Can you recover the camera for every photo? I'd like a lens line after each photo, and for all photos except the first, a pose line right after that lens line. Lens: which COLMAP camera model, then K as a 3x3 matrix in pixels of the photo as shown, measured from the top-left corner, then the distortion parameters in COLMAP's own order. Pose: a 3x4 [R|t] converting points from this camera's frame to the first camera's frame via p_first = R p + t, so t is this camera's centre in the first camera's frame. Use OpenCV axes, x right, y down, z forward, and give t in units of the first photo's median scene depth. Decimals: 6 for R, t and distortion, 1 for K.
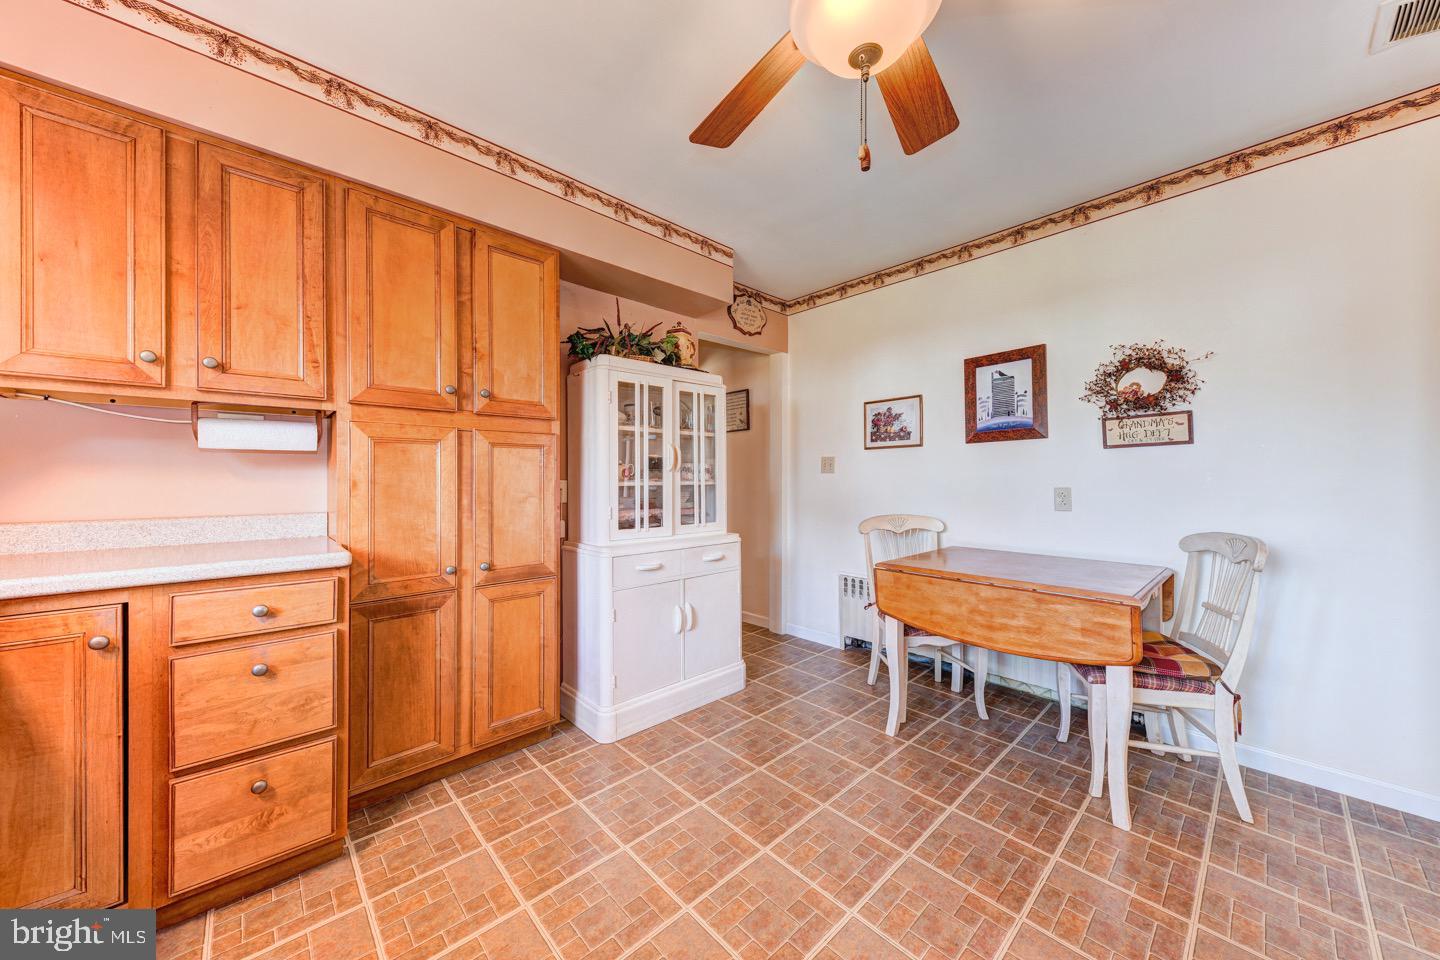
lens RADIAL K [[502.5, 0, 720.0], [0, 502.5, 480.0], [0, 0, 1]] dist [-0.001737, -0.000367]
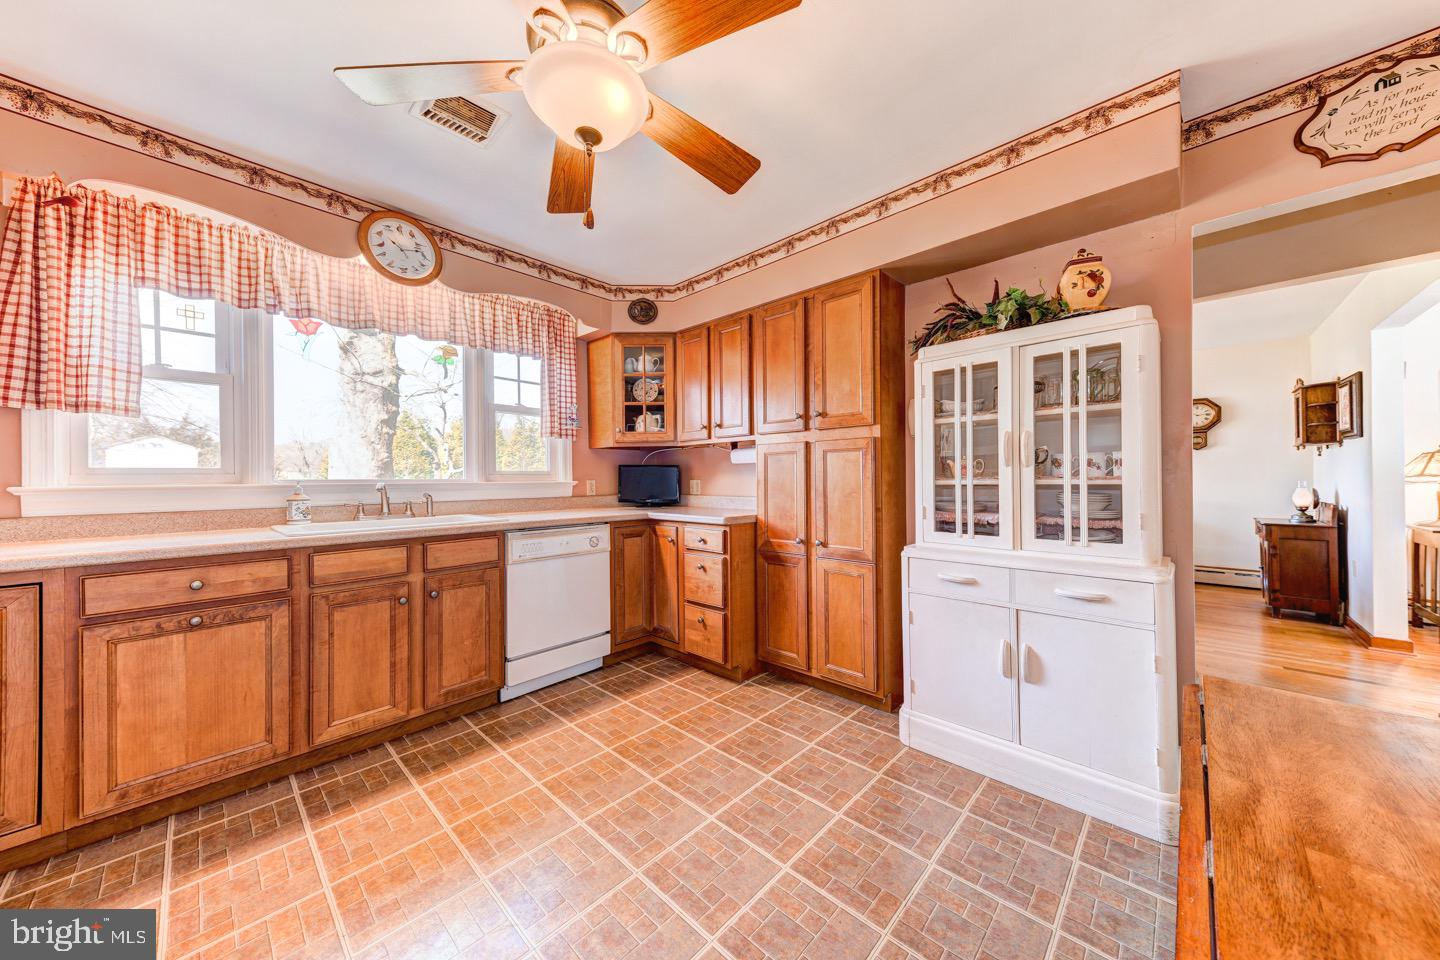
lens RADIAL K [[476.0, 0, 720.0], [0, 476.0, 480.0], [0, 0, 1]] dist [0.000537, -0.000114]
pose [[0.062451, 0.005194, -0.998035, 0.695413], [0.006159, 0.999965, 0.005589, -0.004023], [0.998029, -0.006496, 0.062417, 0.583363]]
